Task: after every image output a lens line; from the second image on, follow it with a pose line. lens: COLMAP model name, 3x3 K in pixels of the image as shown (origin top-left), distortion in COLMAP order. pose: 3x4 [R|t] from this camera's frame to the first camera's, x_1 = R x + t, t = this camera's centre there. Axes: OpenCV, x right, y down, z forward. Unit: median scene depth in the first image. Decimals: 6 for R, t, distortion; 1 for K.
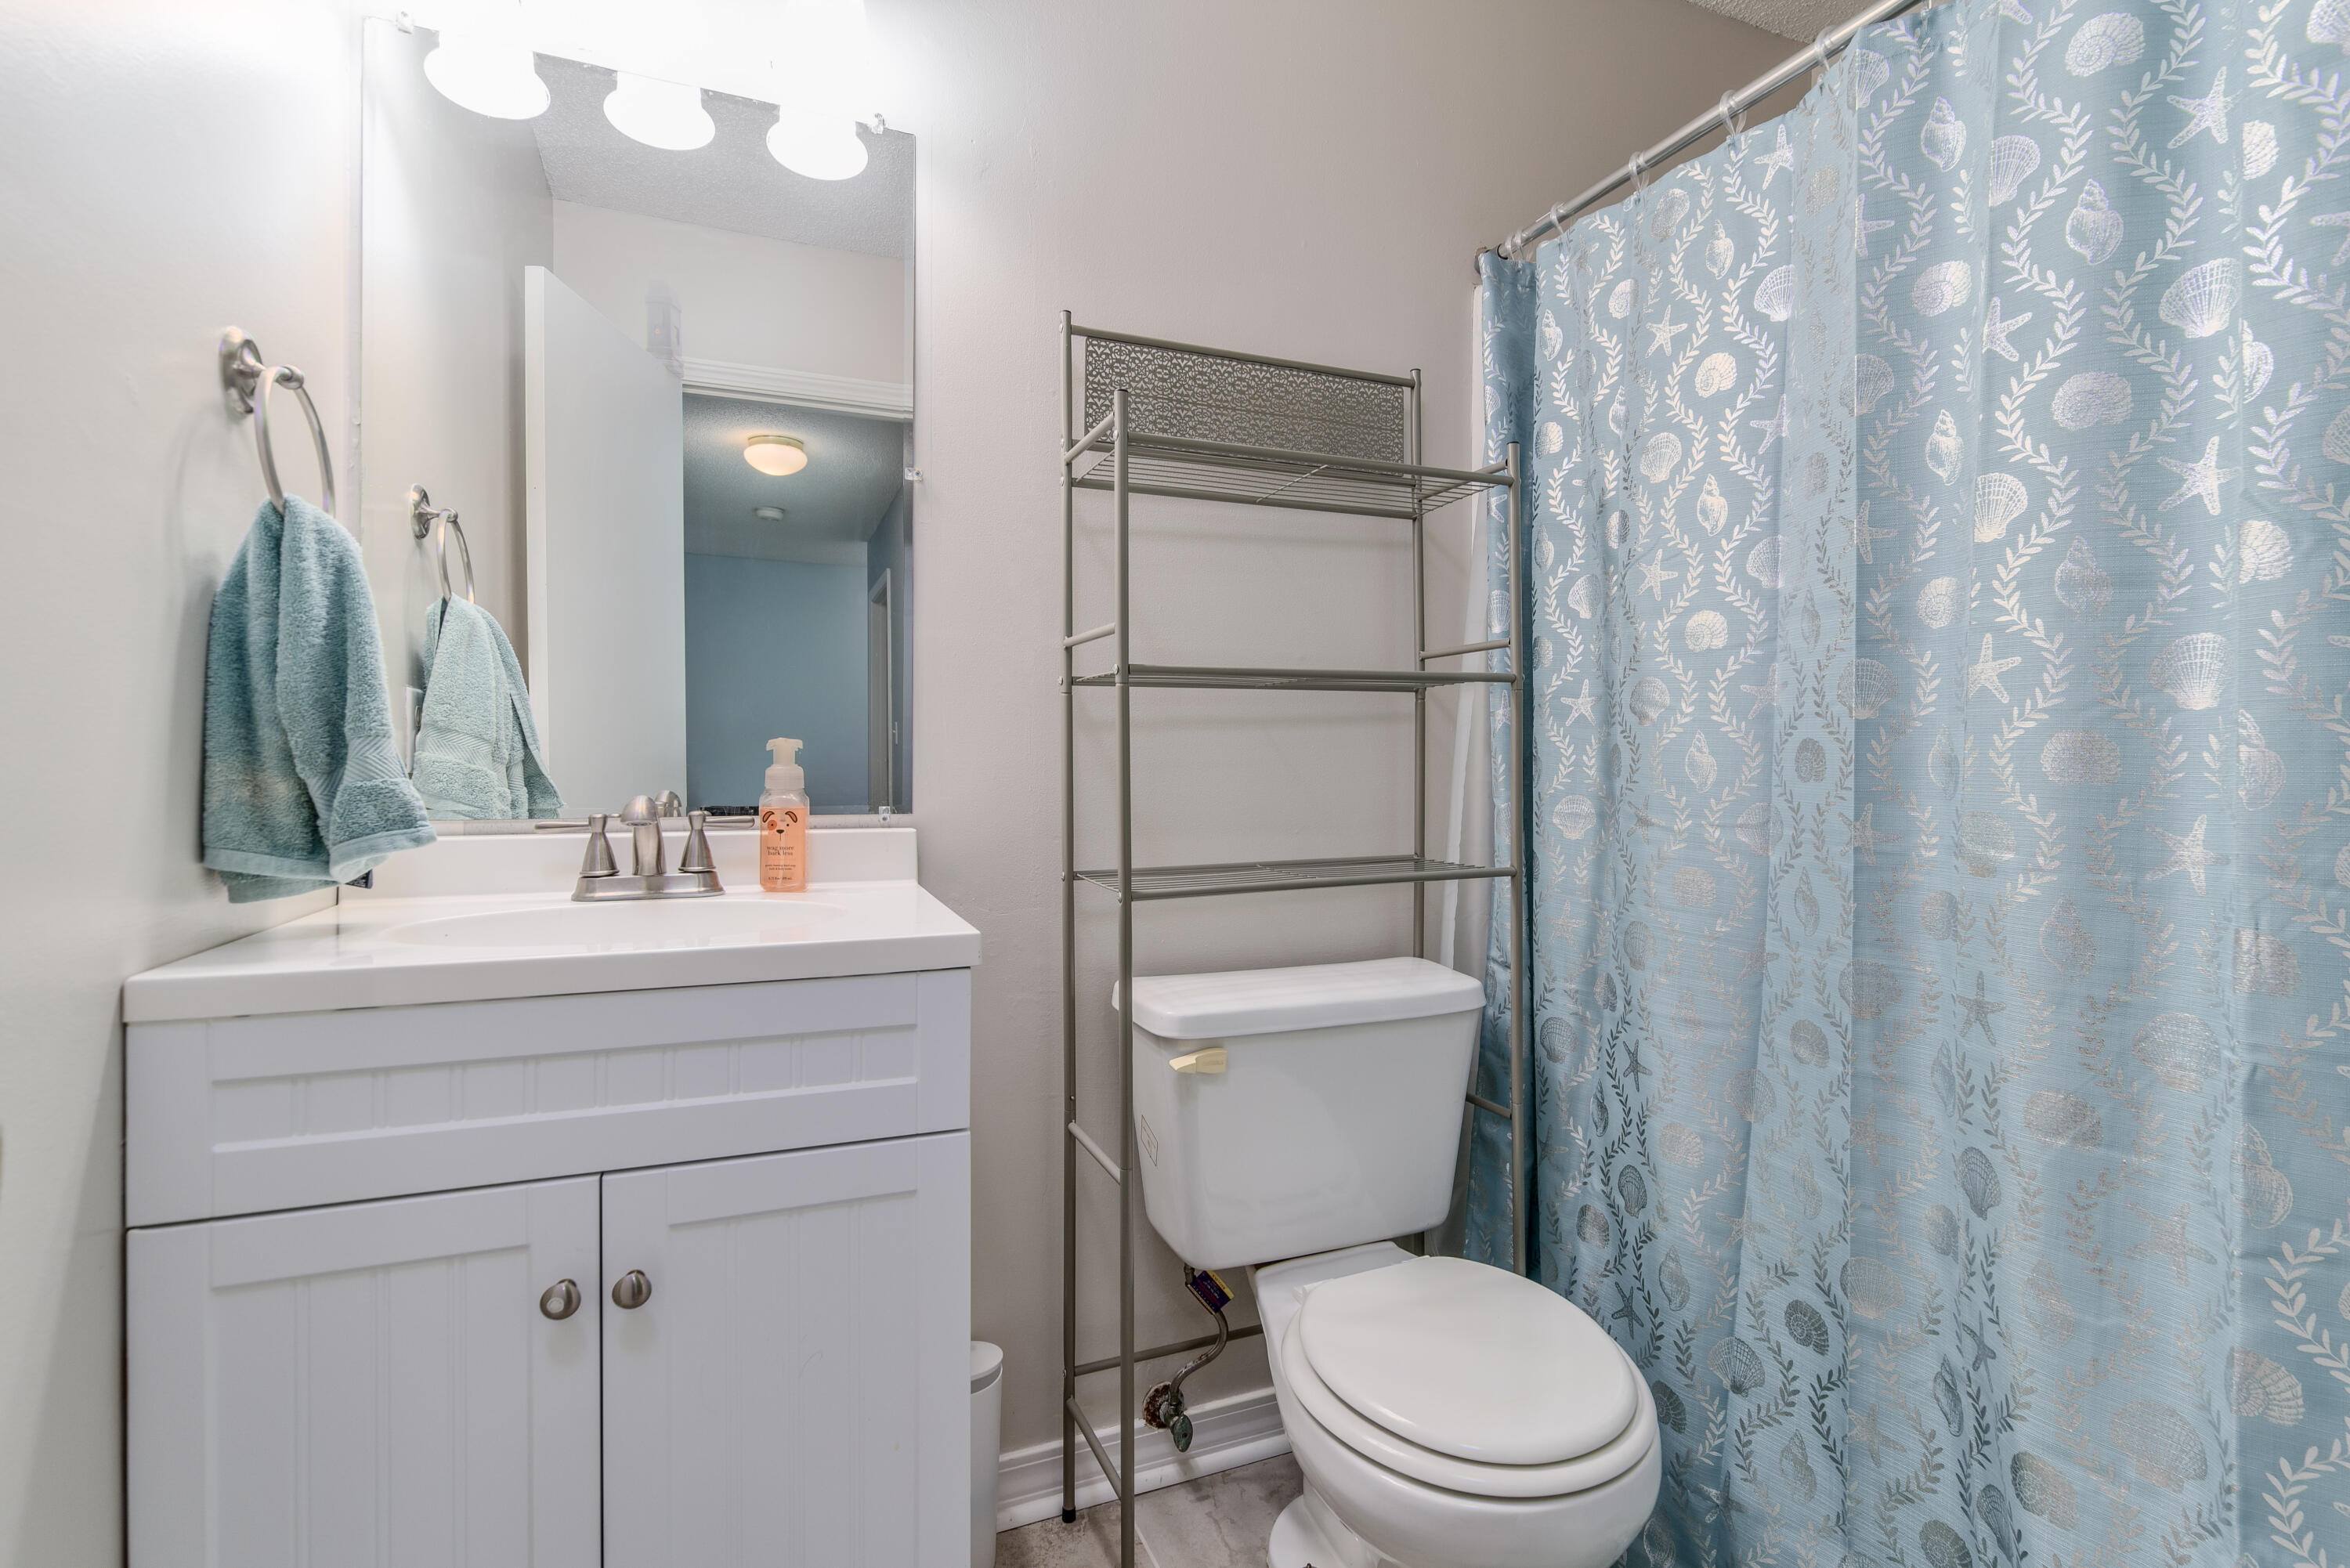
lens RADIAL K [[1081.3, 0, 1194.1], [0, 1081.3, 773.8], [0, 0, 1]] dist [-0.005347, 0.000232]
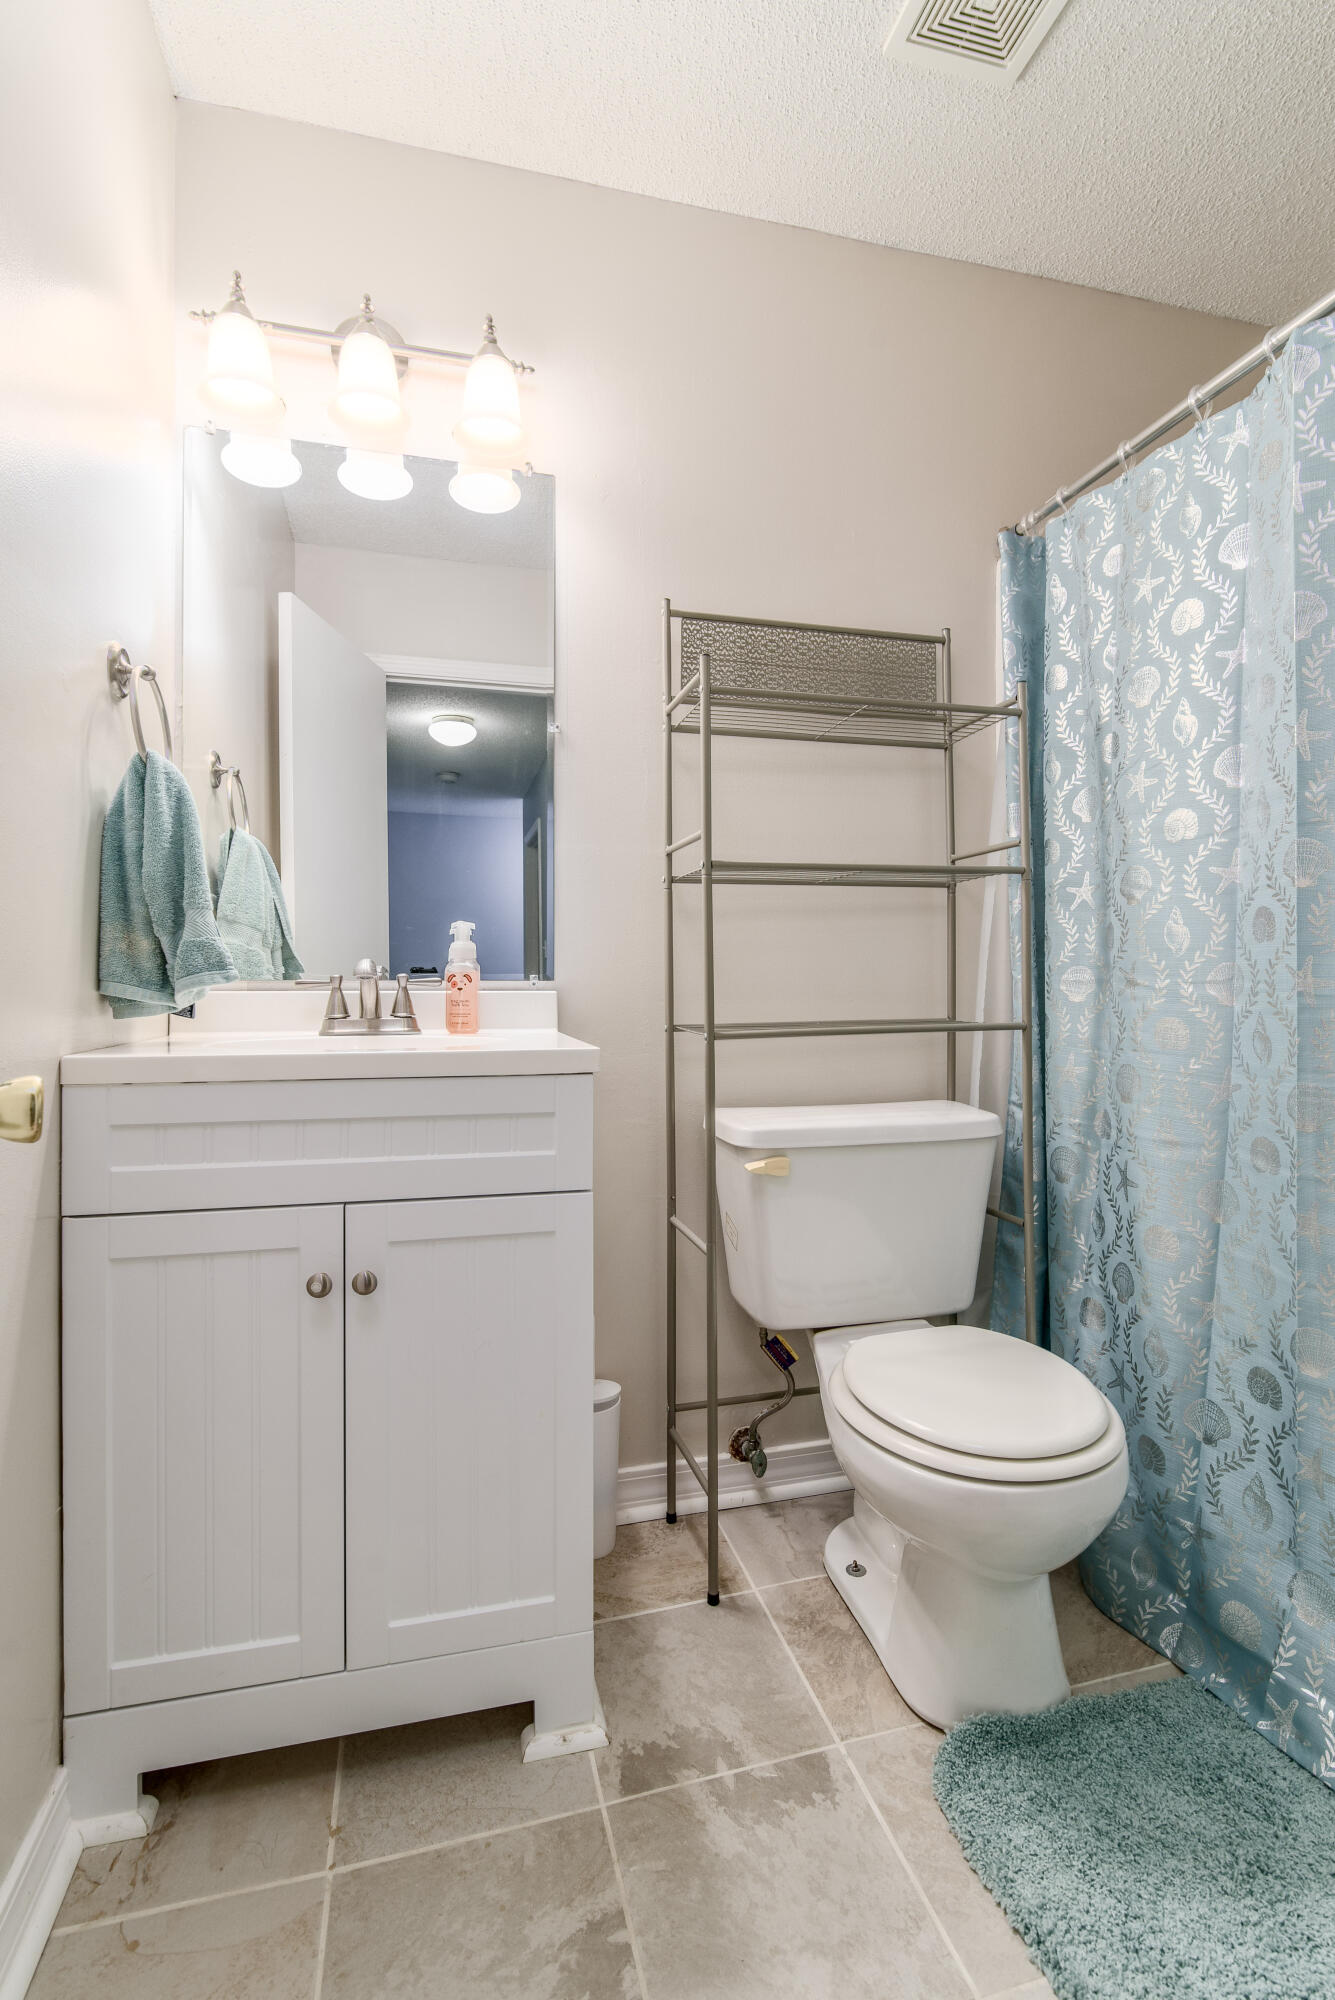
lens RADIAL K [[920.3, 0, 663.1], [0, 920.3, 992.4], [0, 0, 1]] dist [-0.005347, 0.000232]
pose [[0.989763, -0.003115, -0.142685, 0.039267], [0.002465, 0.999986, -0.004733, 0.061947], [0.142697, 0.004333, 0.989757, -0.118812]]
